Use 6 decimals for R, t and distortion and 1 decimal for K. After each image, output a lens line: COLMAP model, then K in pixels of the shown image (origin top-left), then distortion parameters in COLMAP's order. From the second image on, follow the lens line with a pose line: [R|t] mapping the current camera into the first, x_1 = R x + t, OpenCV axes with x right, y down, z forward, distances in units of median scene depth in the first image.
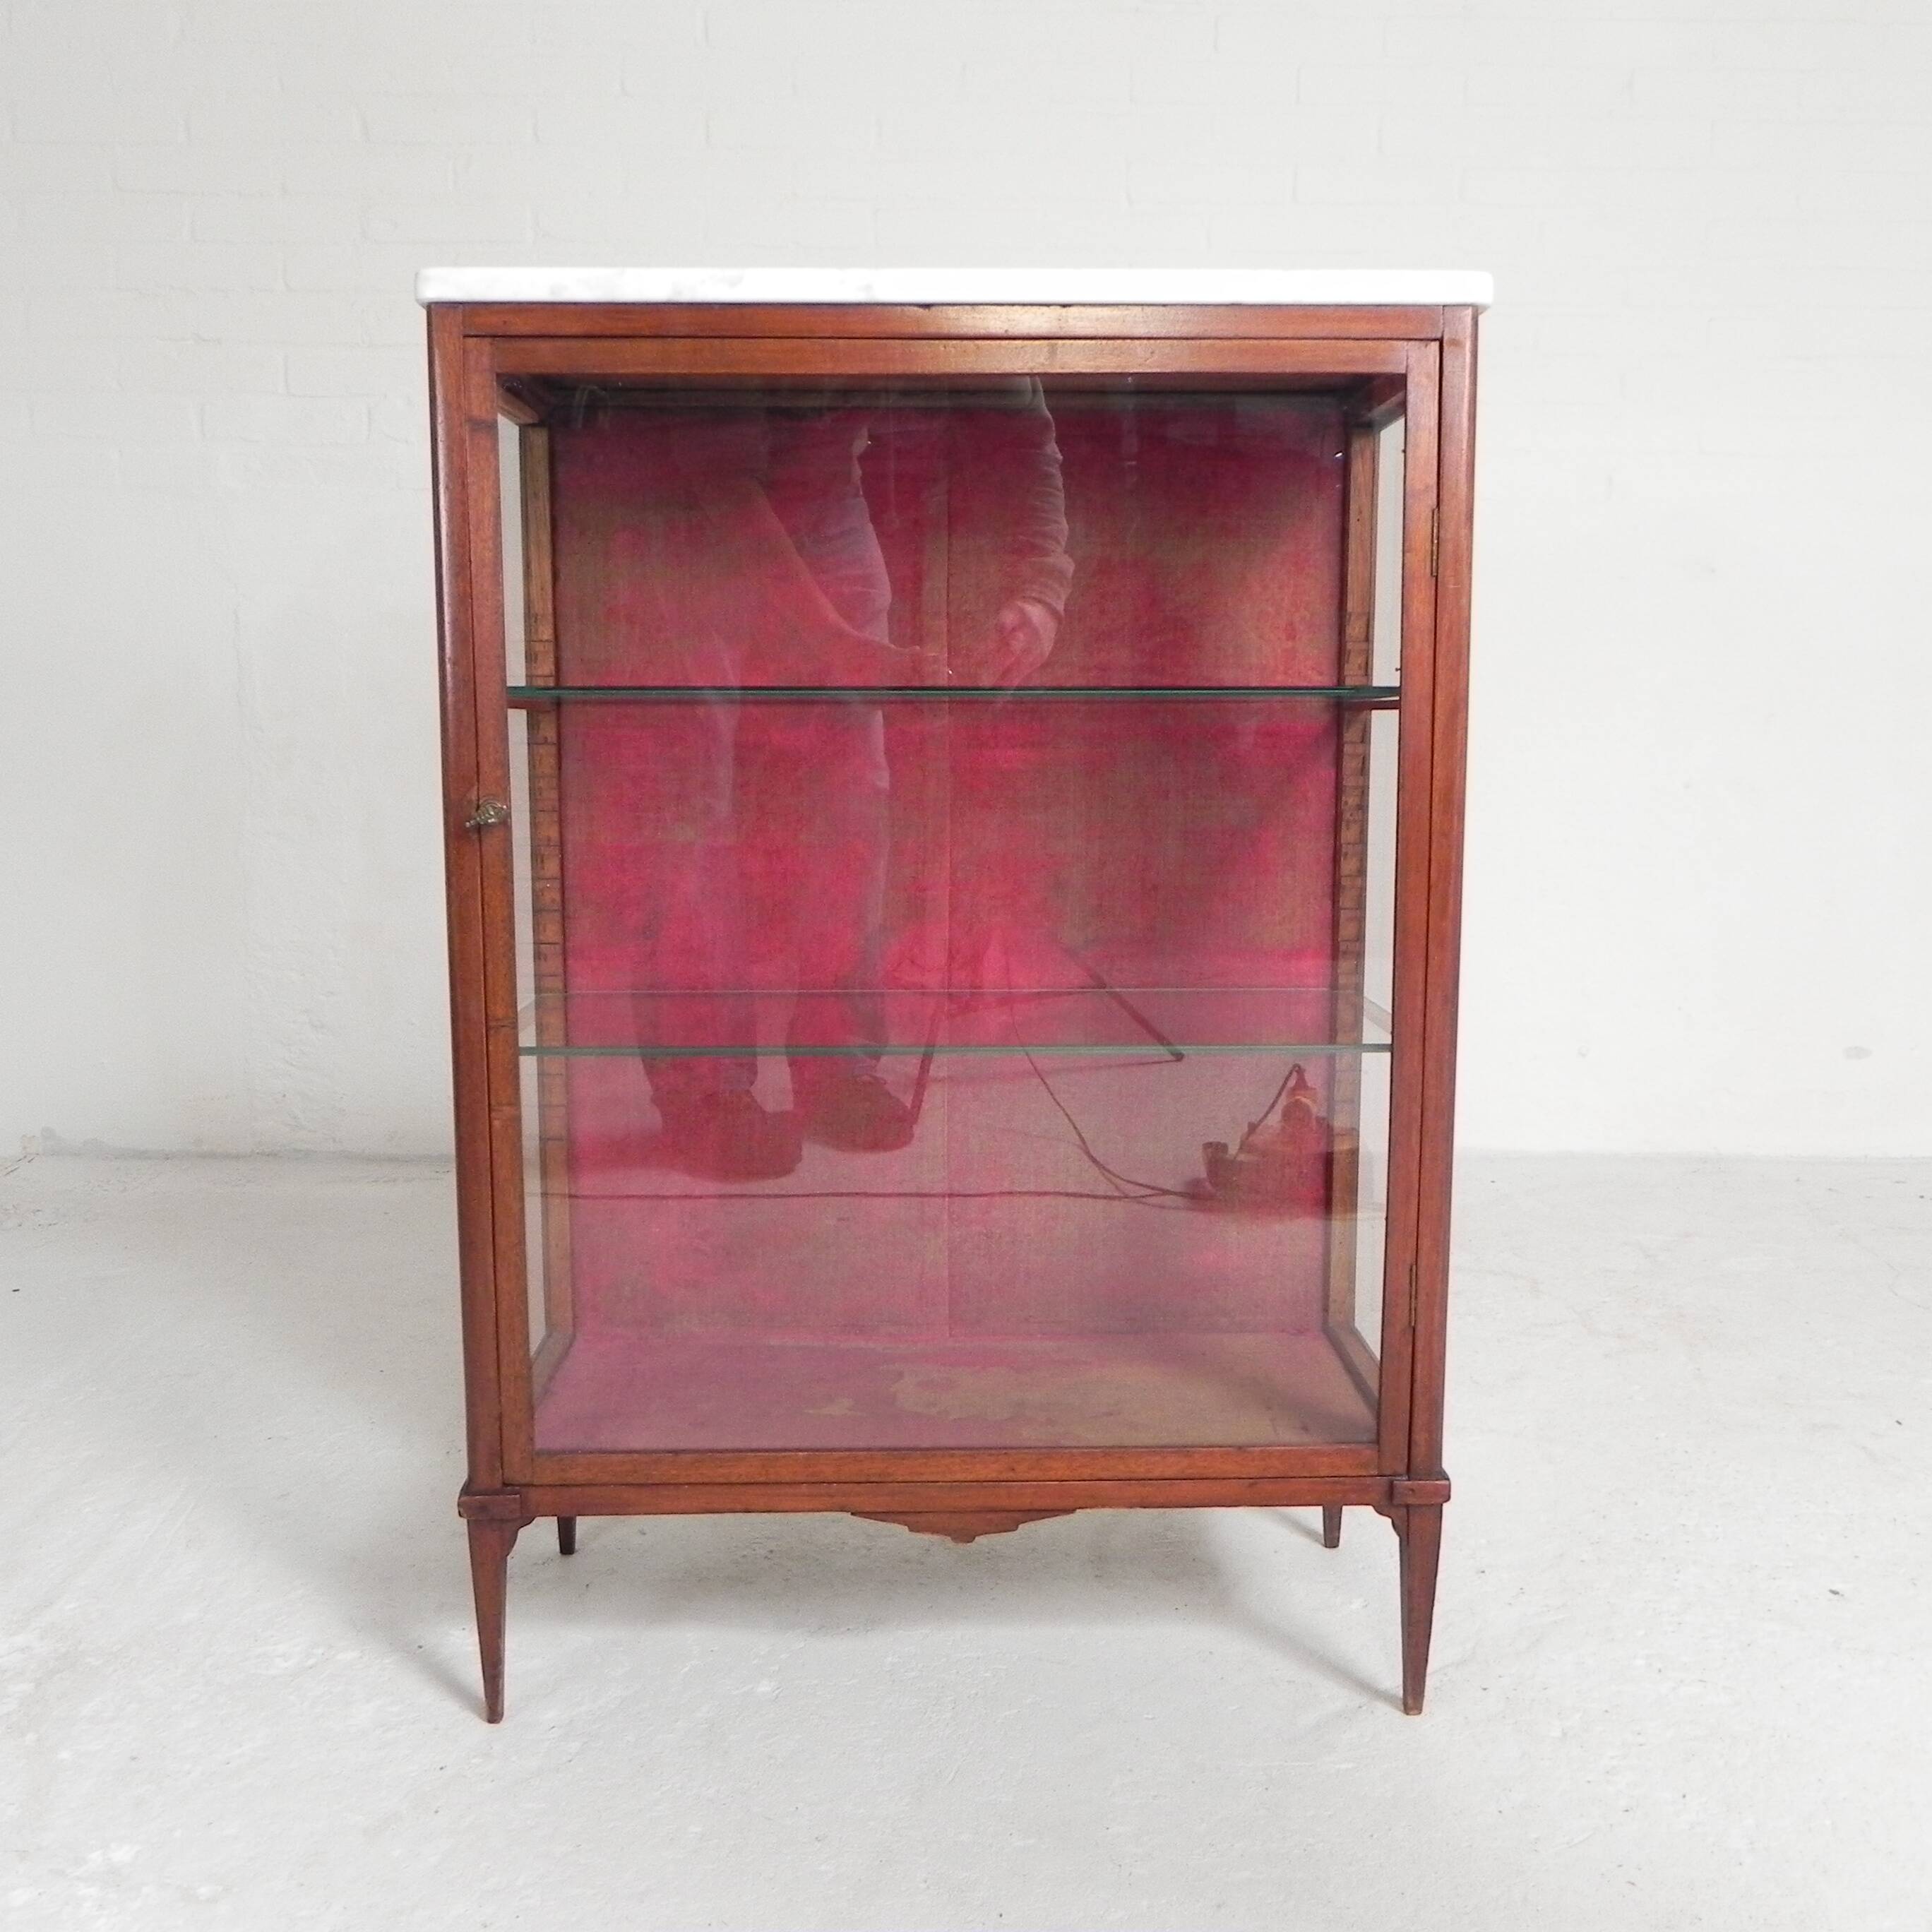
lens RADIAL K [[1939.8, 0, 964.6], [0, 1939.8, 961.2], [0, 0, 1]] dist [-0.008788, -0.012347]
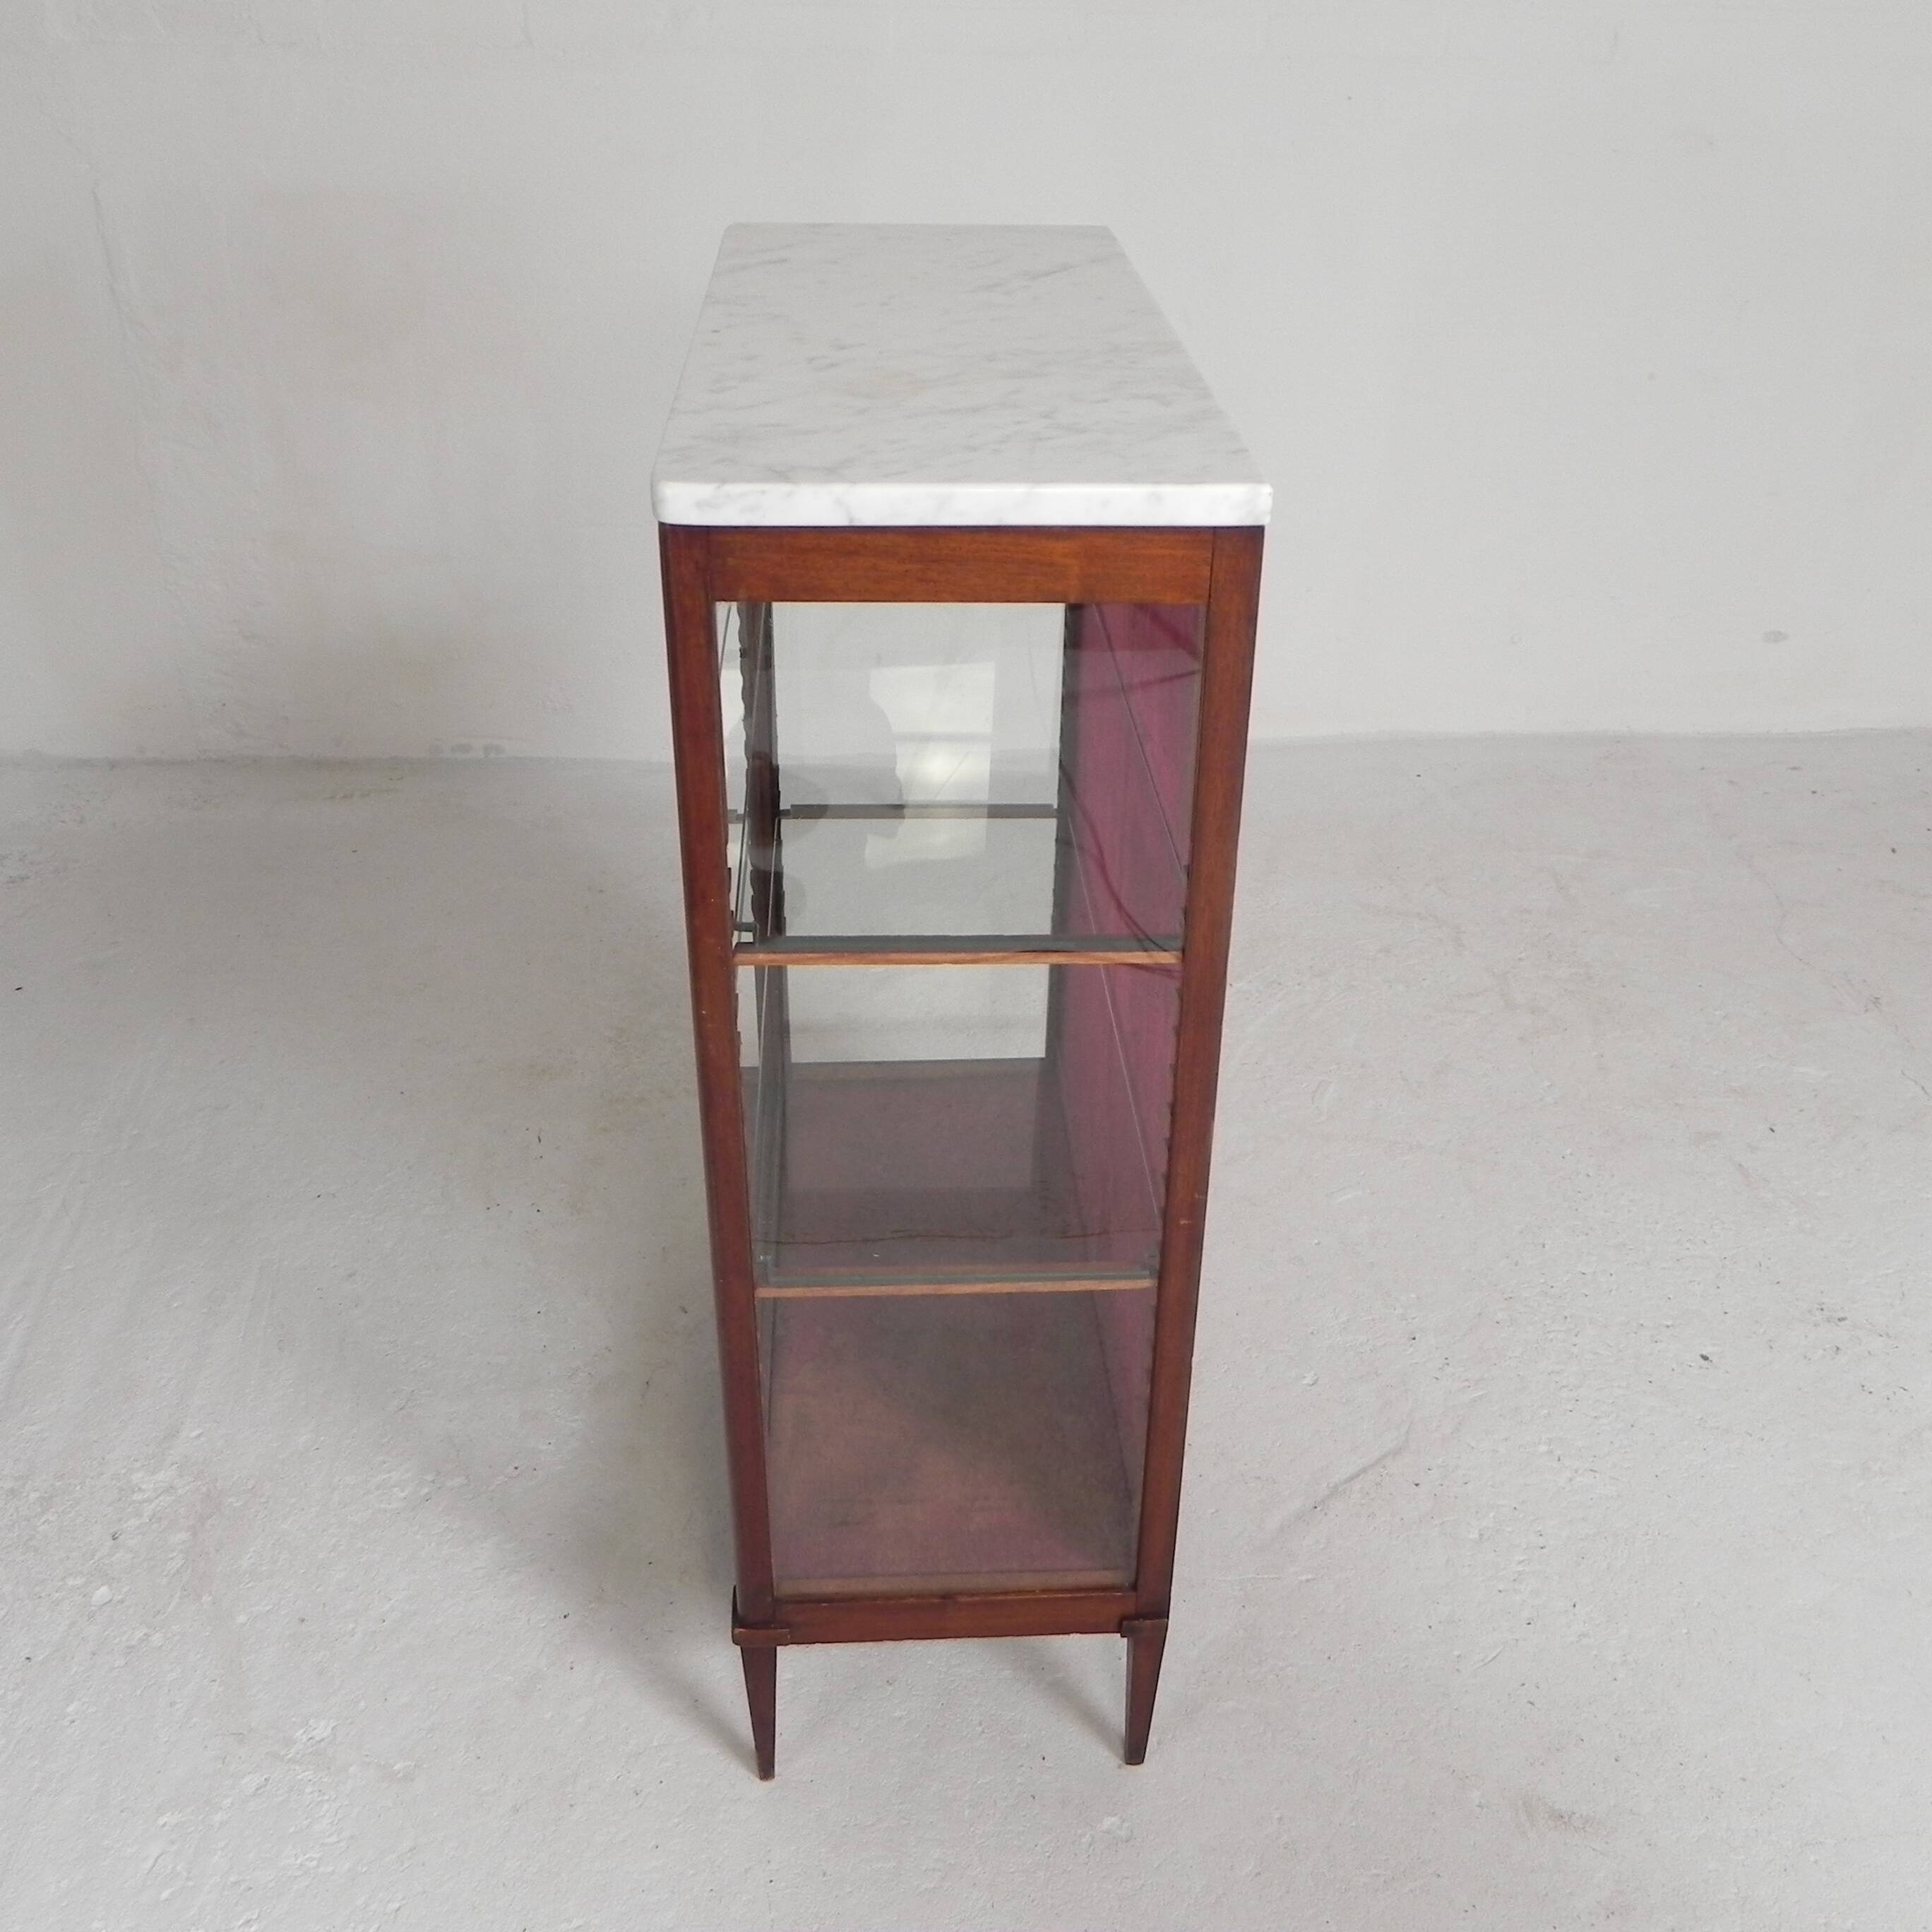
lens RADIAL K [[1939.8, 0, 964.6], [0, 1939.8, 961.2], [0, 0, 1]] dist [-0.008788, -0.012347]
pose [[0.997591, -0.024568, 0.064873, -0.077628], [-0.002523, 0.921714, 0.387862, -0.364081], [-0.069323, -0.387092, 0.919431, 0.028234]]
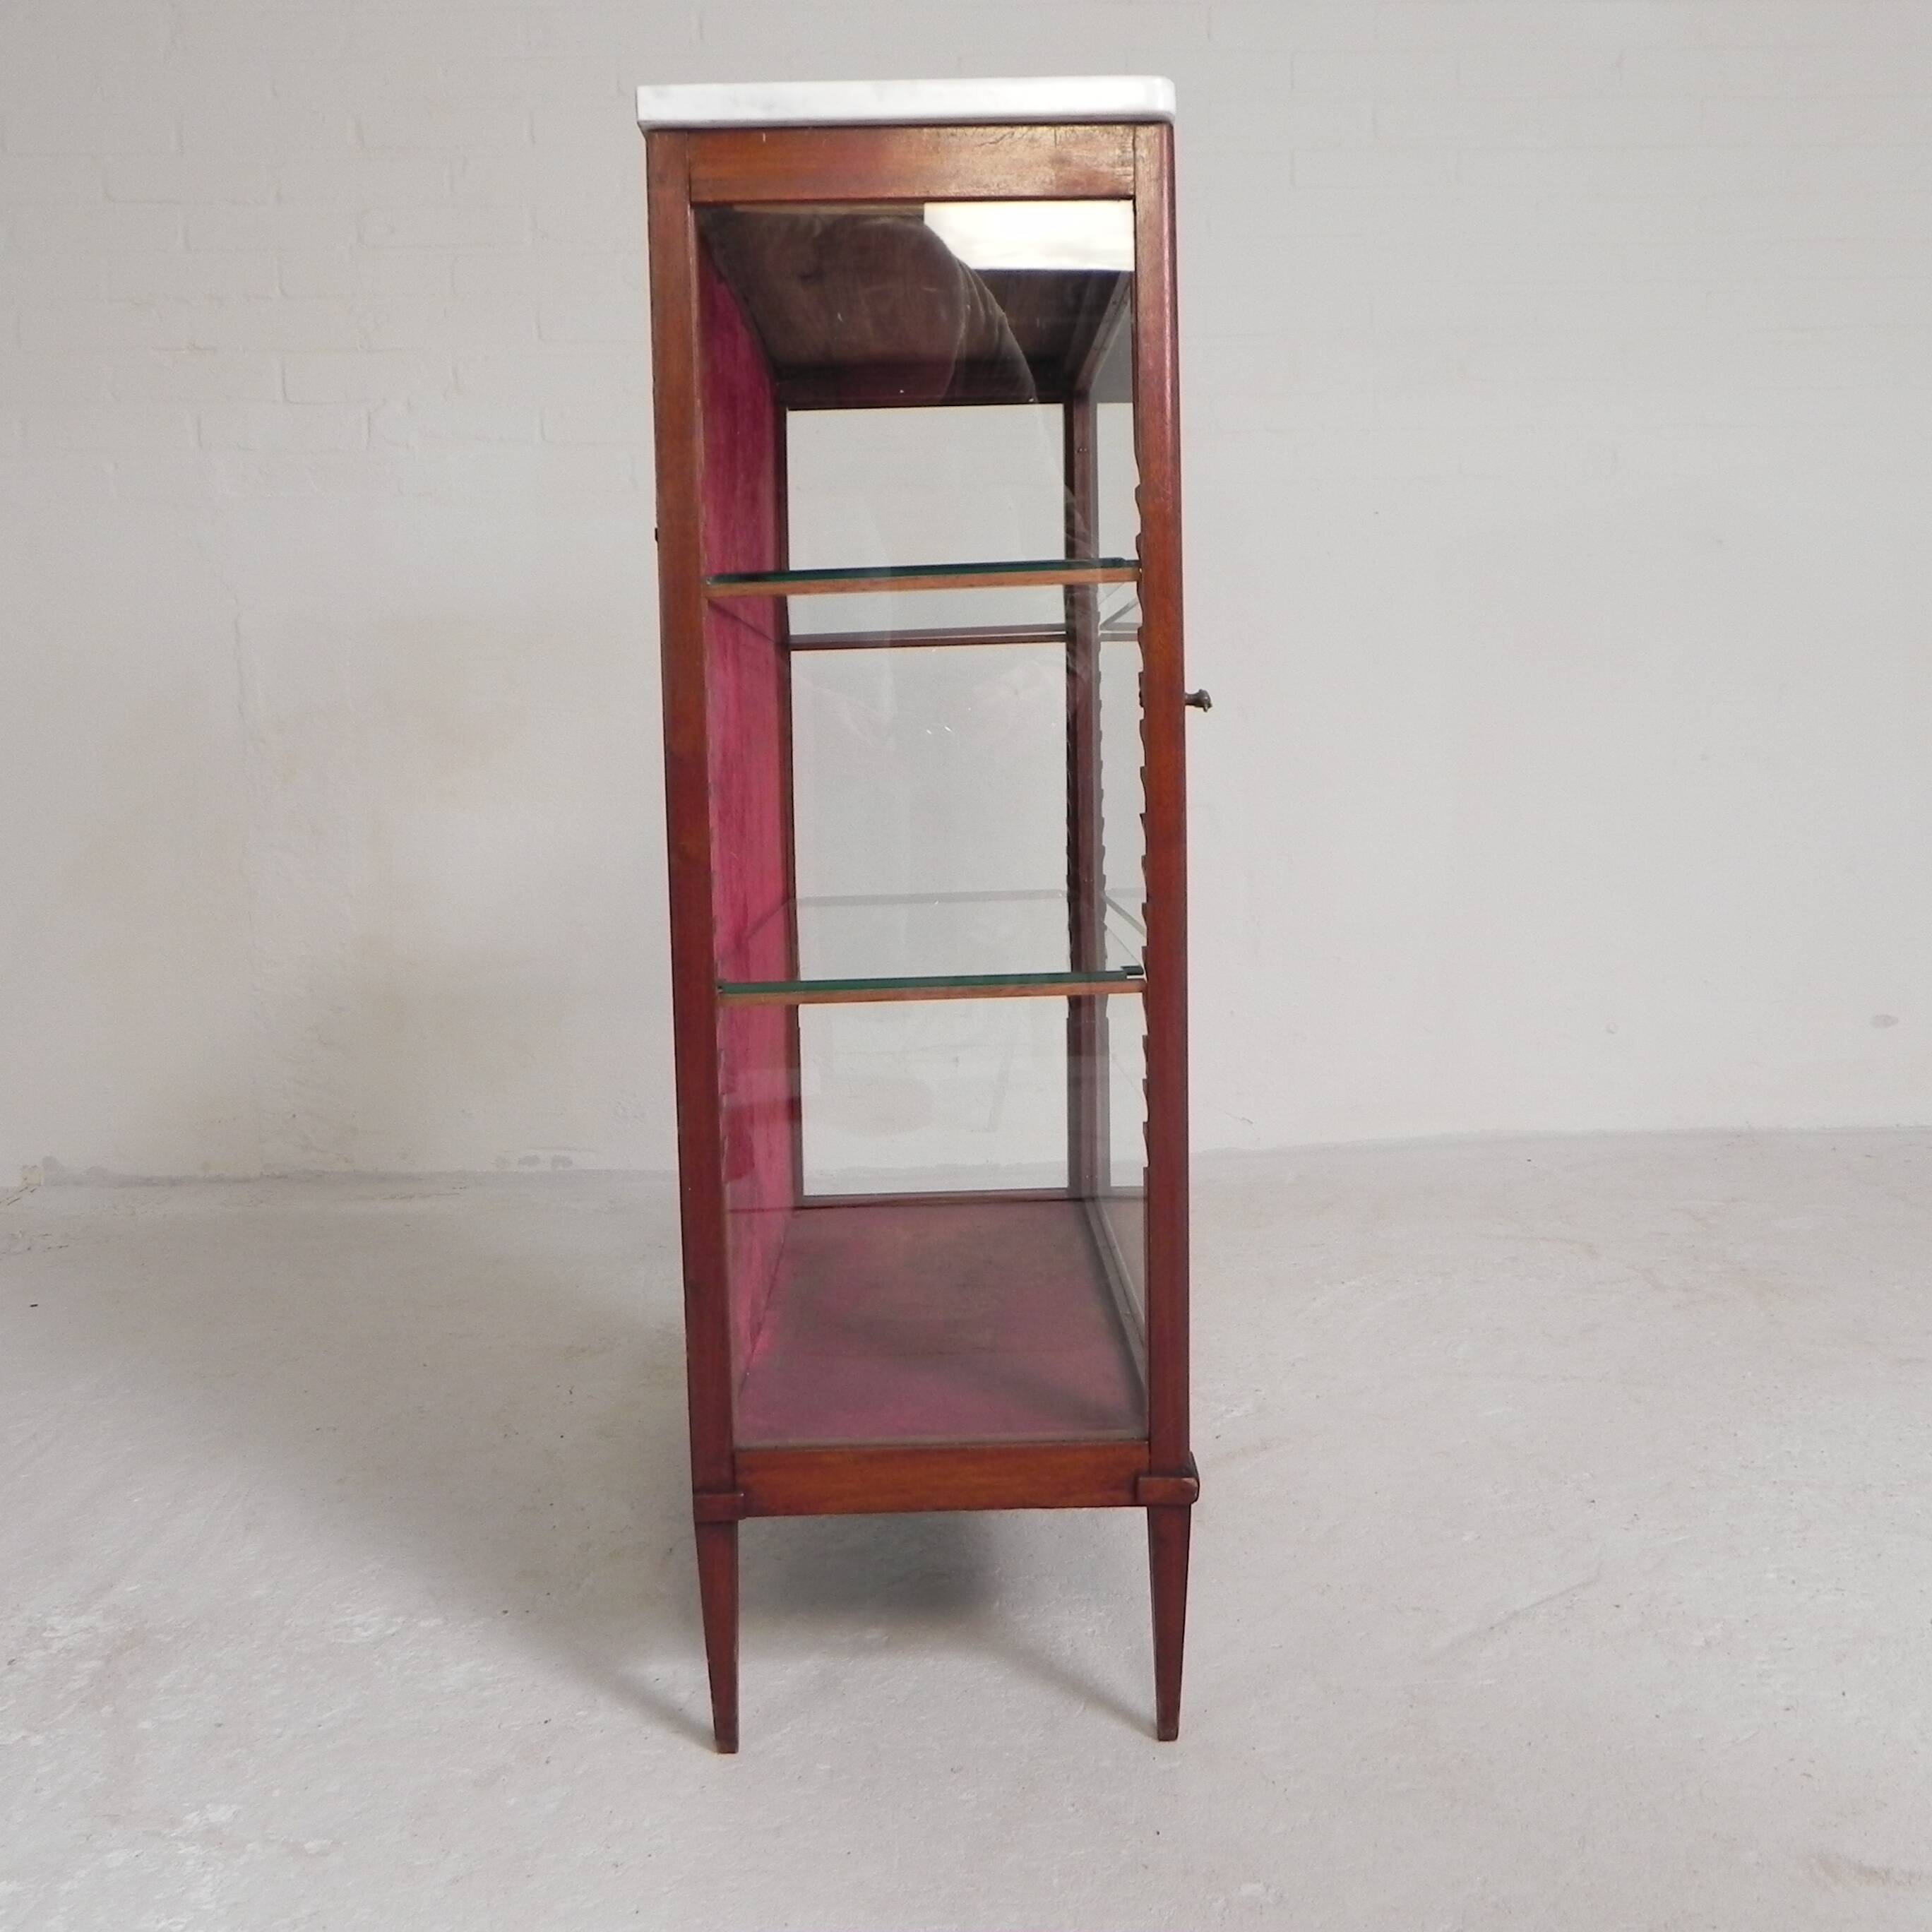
lens RADIAL K [[1945.6, 0, 960.4], [0, 1945.6, 961.8], [0, 0, 1]] dist [-0.013982, -0.000944]
pose [[0.999268, -0.031328, 0.021942, -0.065019], [0.032128, 0.998795, -0.037092, 0.073390], [-0.020753, 0.037770, 0.999071, 0.023821]]
